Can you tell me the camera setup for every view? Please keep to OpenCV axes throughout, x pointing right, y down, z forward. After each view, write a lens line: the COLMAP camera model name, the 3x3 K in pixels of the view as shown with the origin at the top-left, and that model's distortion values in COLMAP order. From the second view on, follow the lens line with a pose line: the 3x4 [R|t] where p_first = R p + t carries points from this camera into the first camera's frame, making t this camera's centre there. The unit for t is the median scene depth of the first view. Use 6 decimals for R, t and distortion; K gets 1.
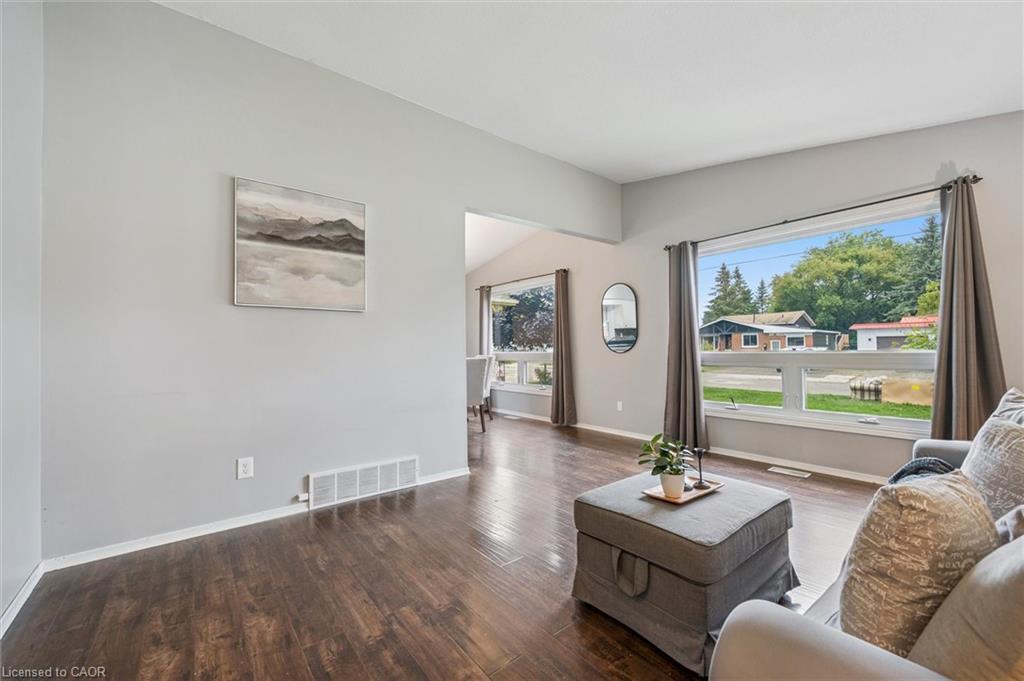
lens RADIAL K [[401.6, 0, 510.2], [0, 401.6, 337.5], [0, 0, 1]] dist [-0.001306, -0.000215]
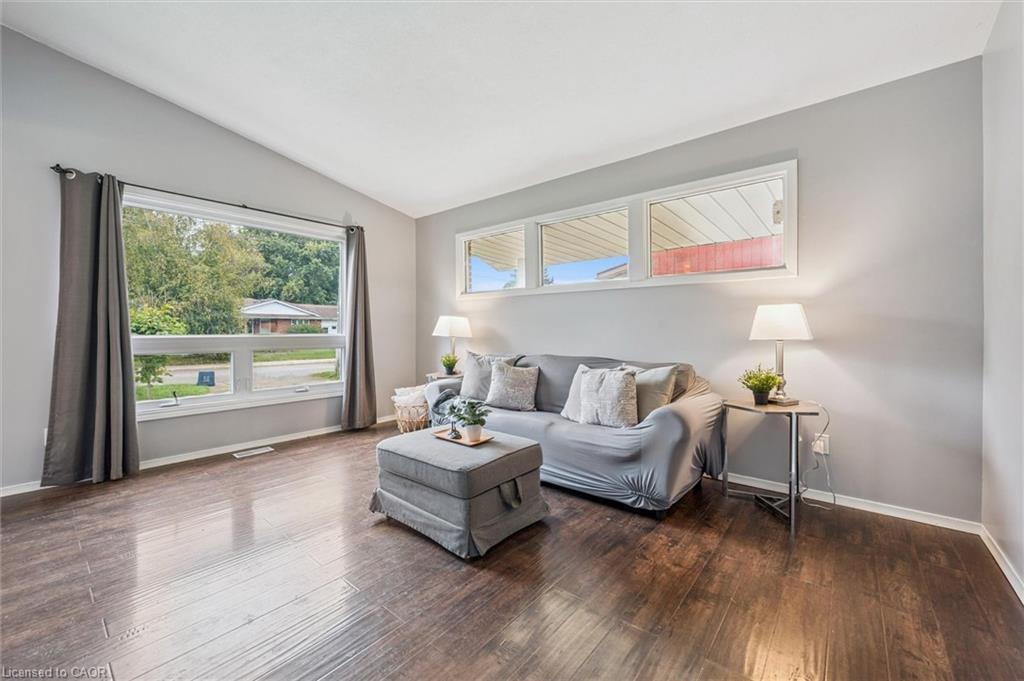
lens RADIAL K [[408.4, 0, 512.0], [0, 408.4, 333.5], [0, 0, 1]] dist [0.000041, -0.000080]
pose [[-0.203638, 0.008928, 0.979006, -0.281120], [-0.025931, 0.999558, -0.014509, 0.016732], [-0.978703, -0.028341, -0.203317, 0.342672]]
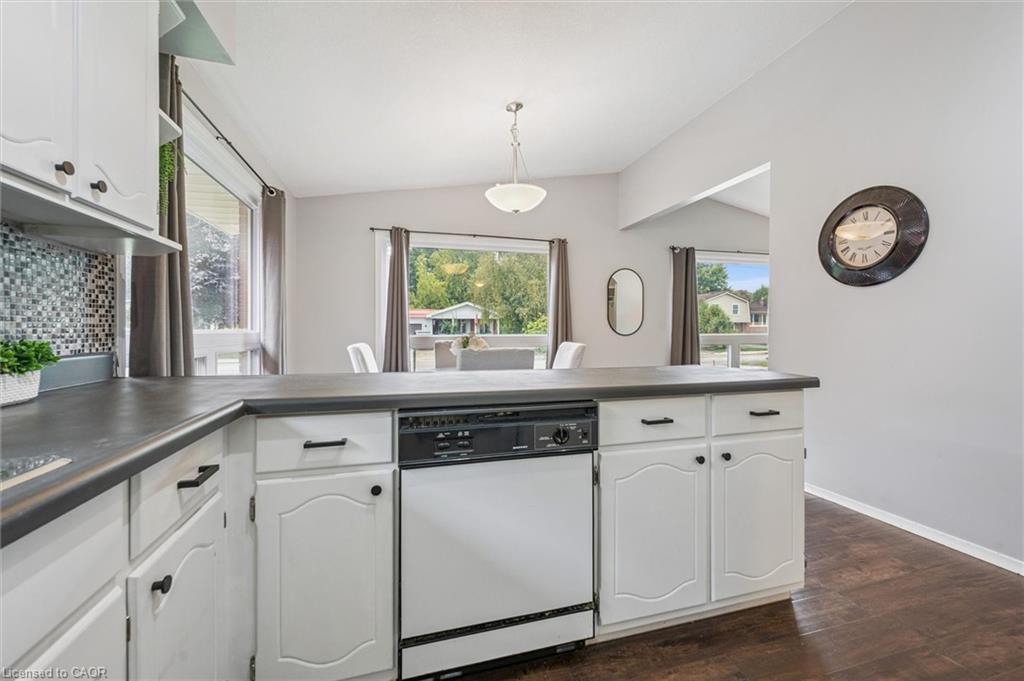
lens RADIAL K [[403.2, 0, 510.8], [0, 403.2, 335.7], [0, 0, 1]] dist [-0.001058, -0.000188]
pose [[0.394925, -0.001525, 0.918712, -0.710677], [-0.029250, 0.999471, 0.014232, 0.027768], [-0.918248, -0.032493, 0.394671, 0.756935]]
